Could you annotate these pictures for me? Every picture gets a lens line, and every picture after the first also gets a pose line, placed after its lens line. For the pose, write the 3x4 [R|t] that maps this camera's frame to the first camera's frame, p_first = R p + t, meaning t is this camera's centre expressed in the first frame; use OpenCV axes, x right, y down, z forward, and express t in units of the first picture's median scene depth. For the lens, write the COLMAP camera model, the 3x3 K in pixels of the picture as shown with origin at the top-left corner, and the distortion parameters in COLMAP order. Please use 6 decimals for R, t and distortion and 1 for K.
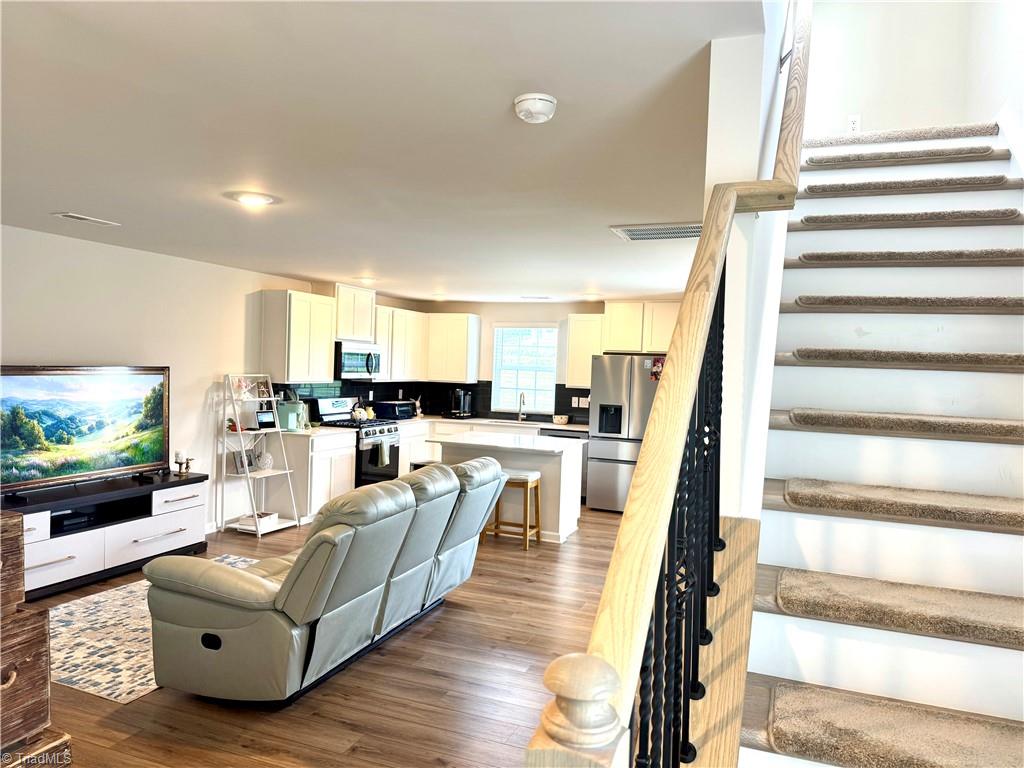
lens RADIAL K [[705.4, 0, 512.9], [0, 705.4, 391.8], [0, 0, 1]] dist [0.065761, -0.083113]
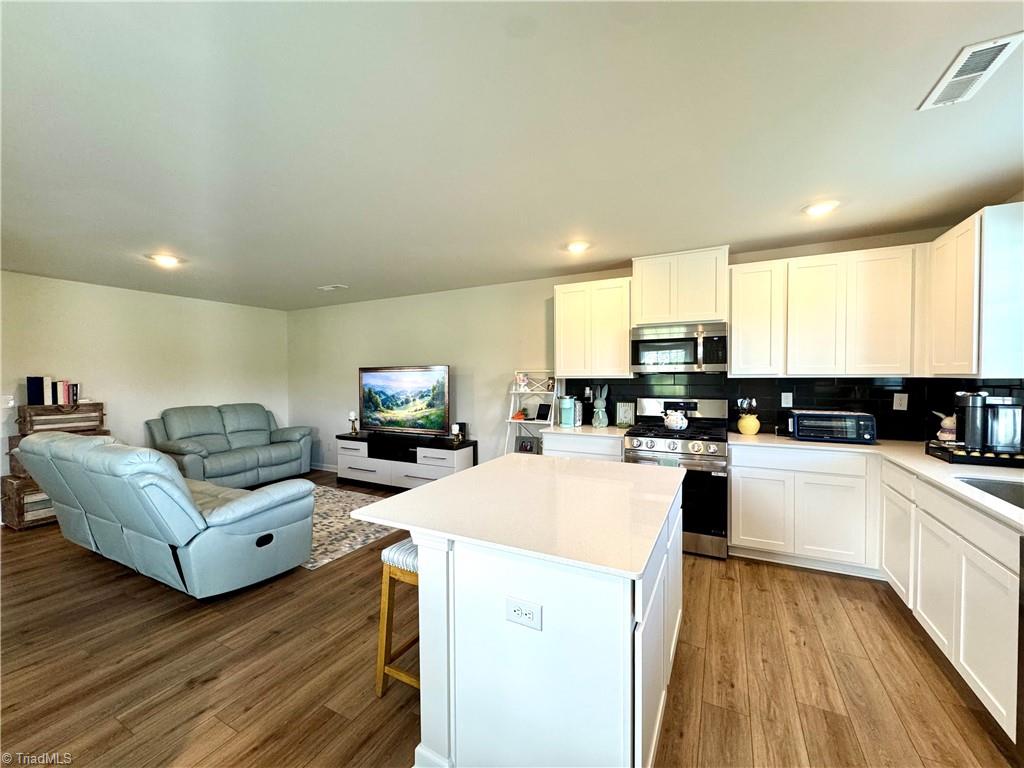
lens RADIAL K [[407.7, 0, 510.9], [0, 407.7, 384.7], [0, 0, 1]] dist [-0.005870, 0.000732]
pose [[-0.108637, -0.010912, -0.994022, 0.326361], [-0.035146, 0.999357, -0.007129, 0.005032], [0.993460, 0.034161, -0.108950, 1.234096]]
